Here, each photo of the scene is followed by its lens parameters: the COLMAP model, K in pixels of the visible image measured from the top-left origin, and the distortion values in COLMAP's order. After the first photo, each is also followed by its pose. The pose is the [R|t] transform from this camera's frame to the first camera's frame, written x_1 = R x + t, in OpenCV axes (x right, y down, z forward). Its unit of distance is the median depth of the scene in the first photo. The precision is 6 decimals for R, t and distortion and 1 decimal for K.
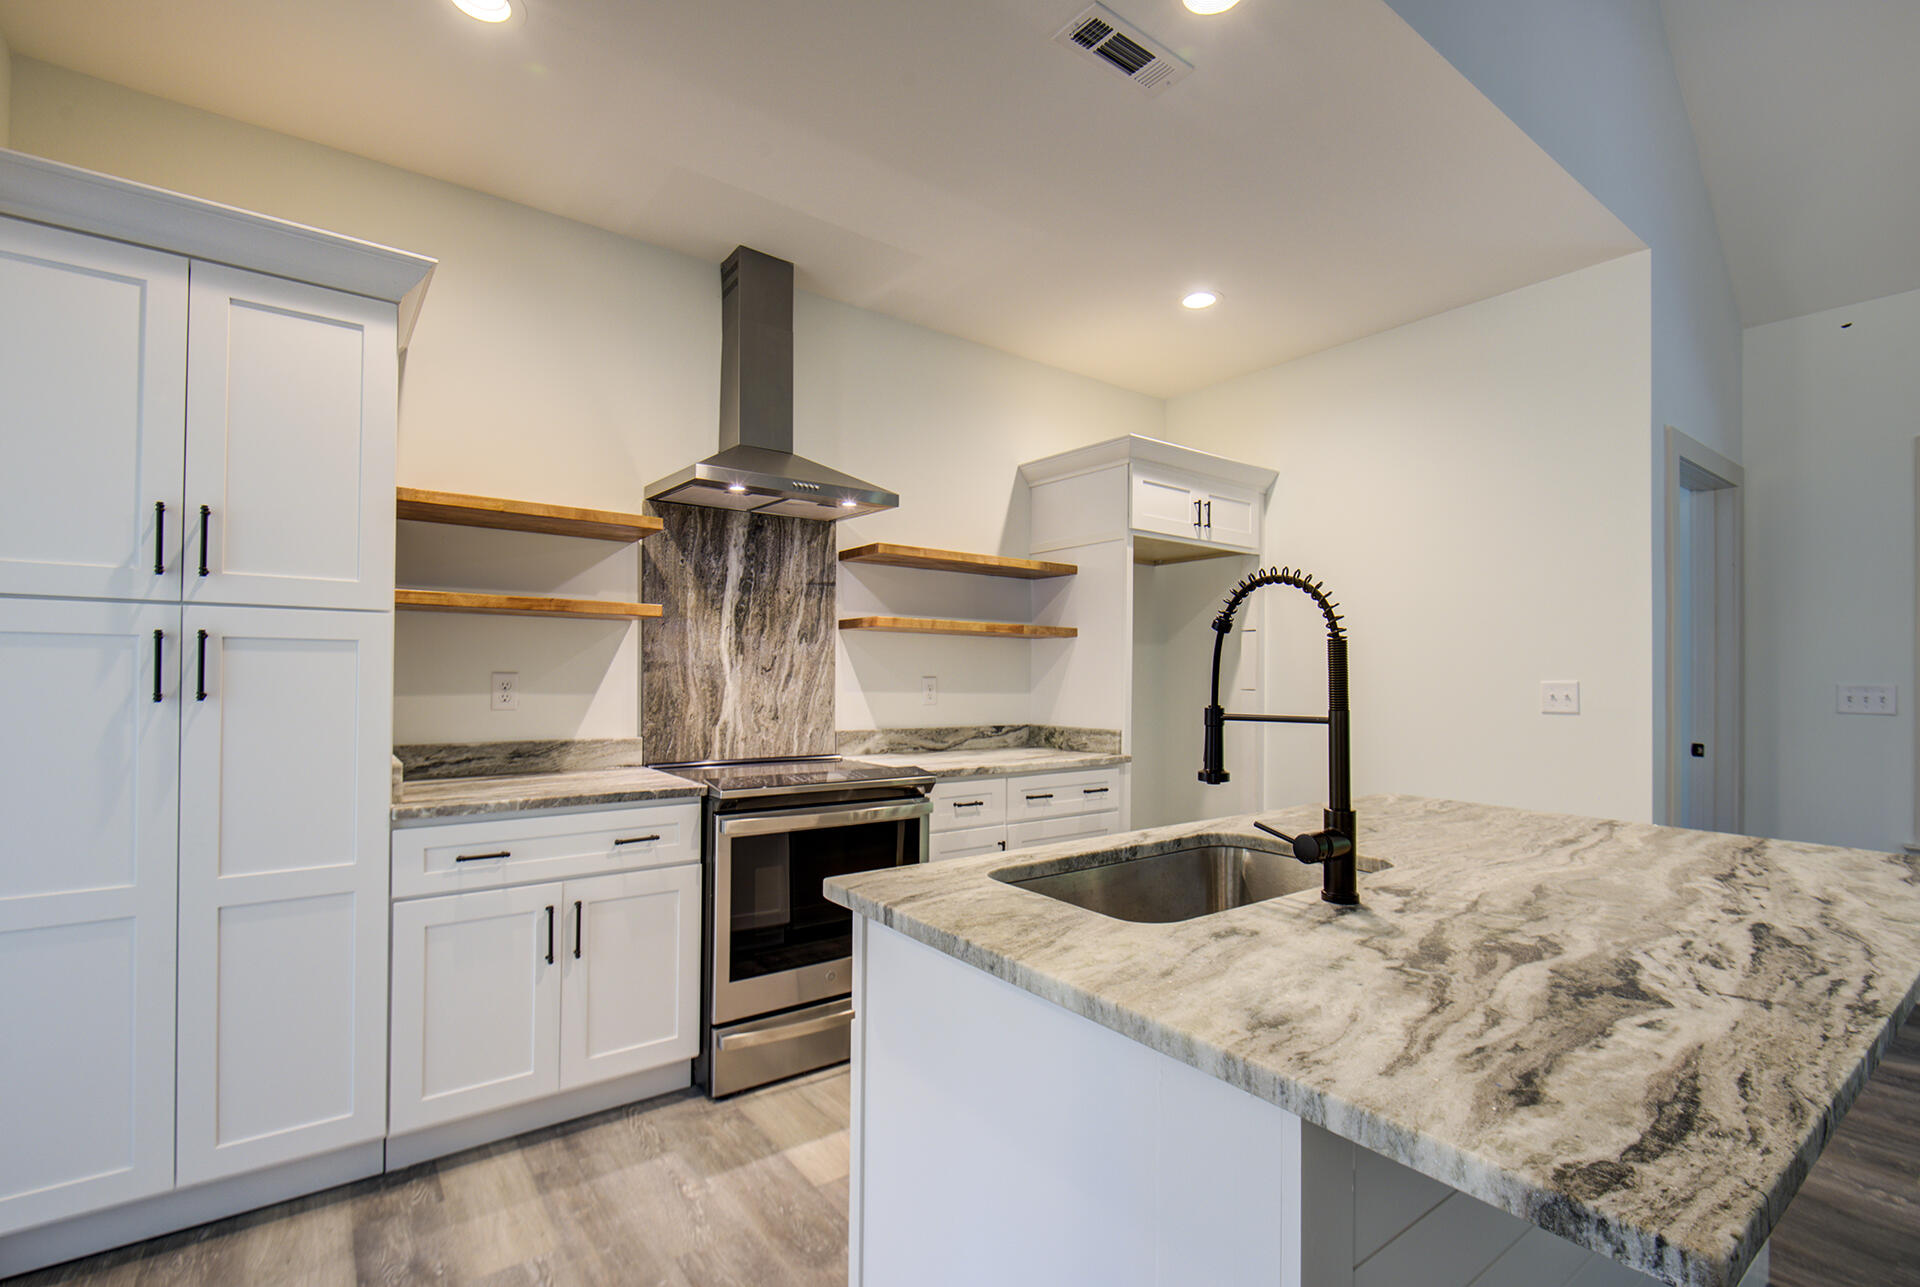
lens RADIAL K [[852.5, 0, 953.5], [0, 852.5, 652.5], [0, 0, 1]] dist [0.015261, -0.009307]
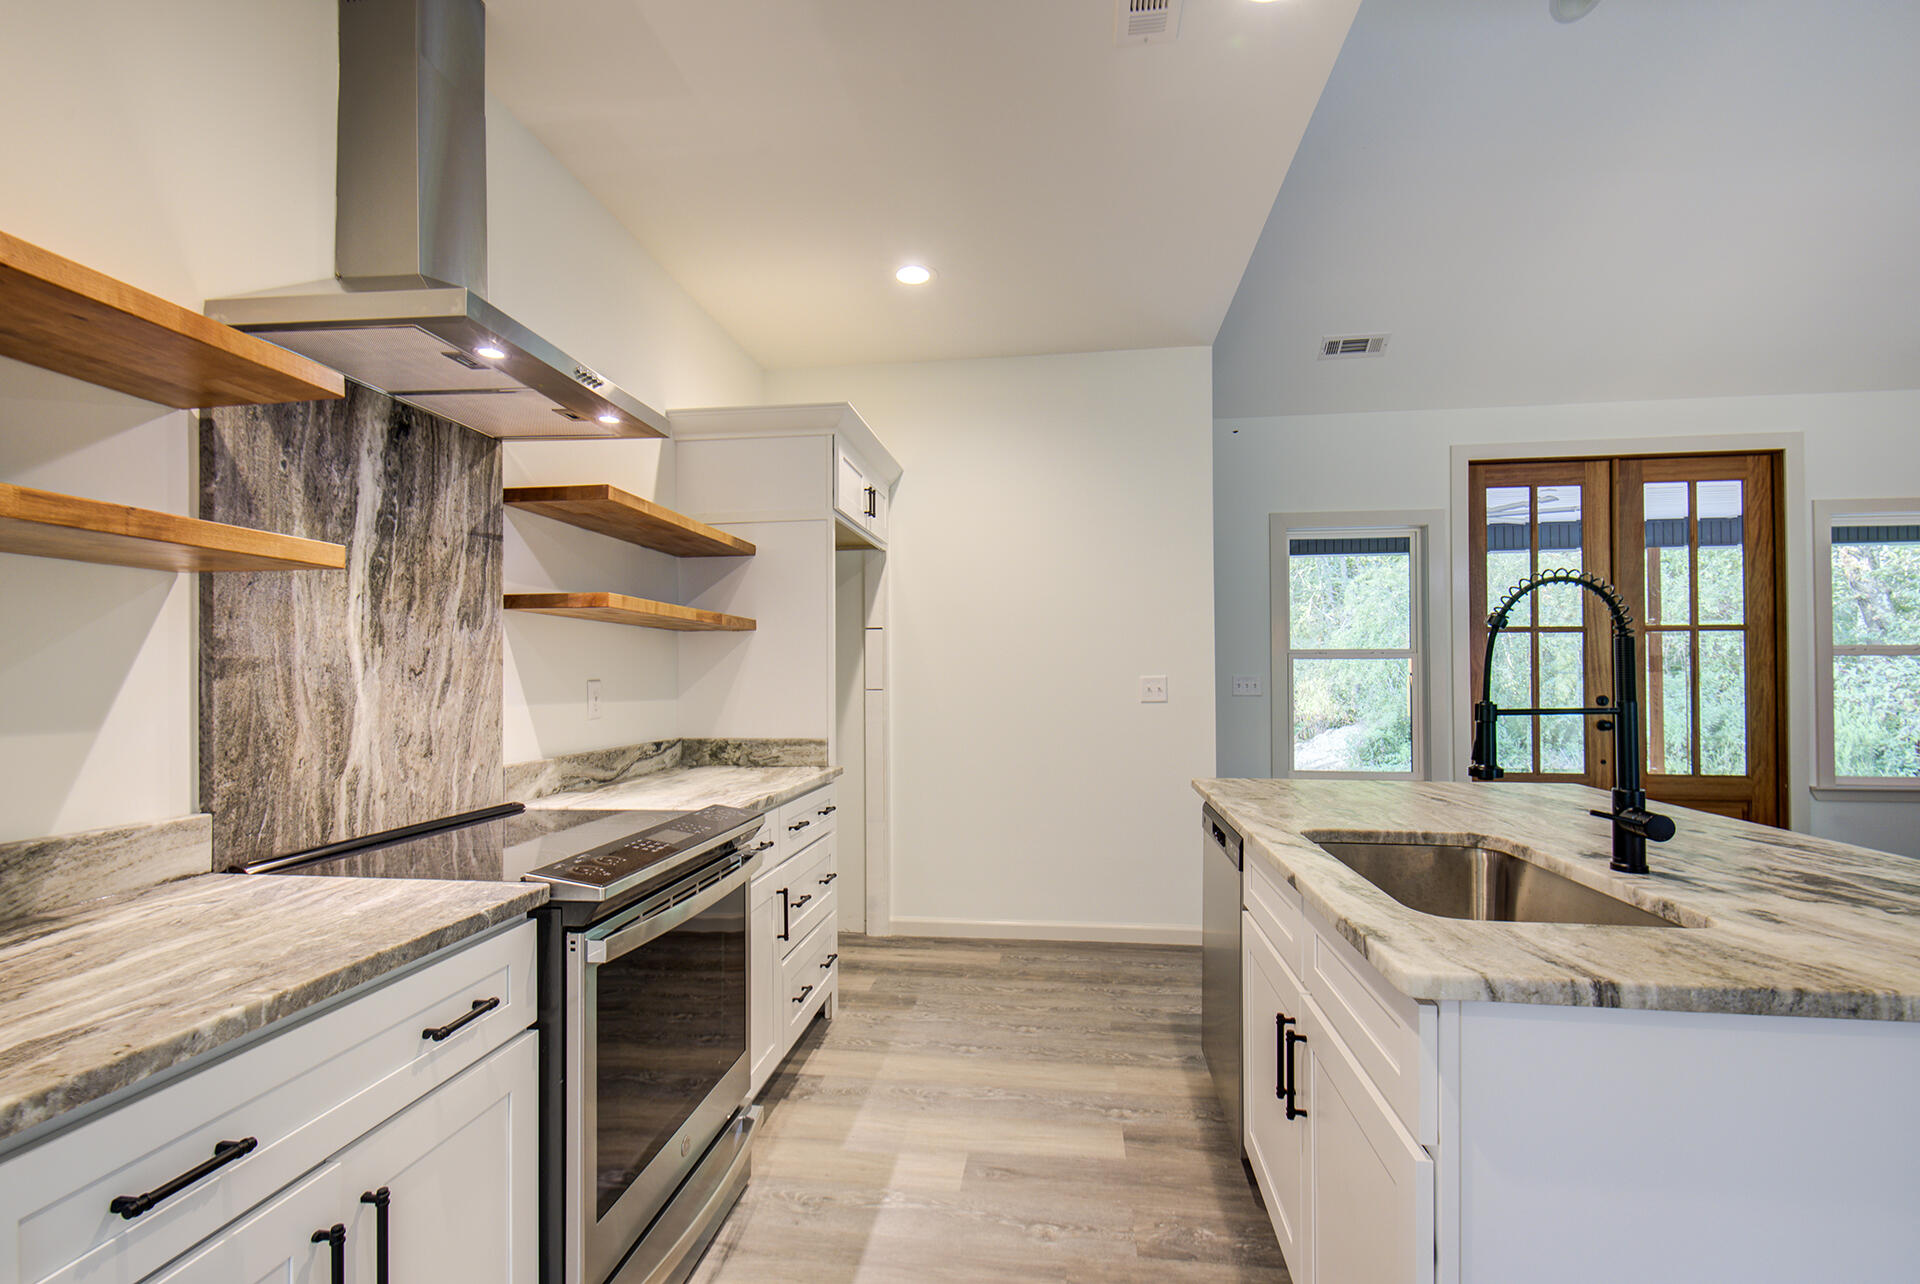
lens RADIAL K [[852.5, 0, 953.5], [0, 852.5, 651.0], [0, 0, 1]] dist [0.015261, -0.009307]
pose [[0.701985, 0.009093, 0.712133, -0.385402], [-0.008554, 0.999954, -0.004336, 0.004916], [-0.712140, -0.003048, 0.702031, 0.329690]]
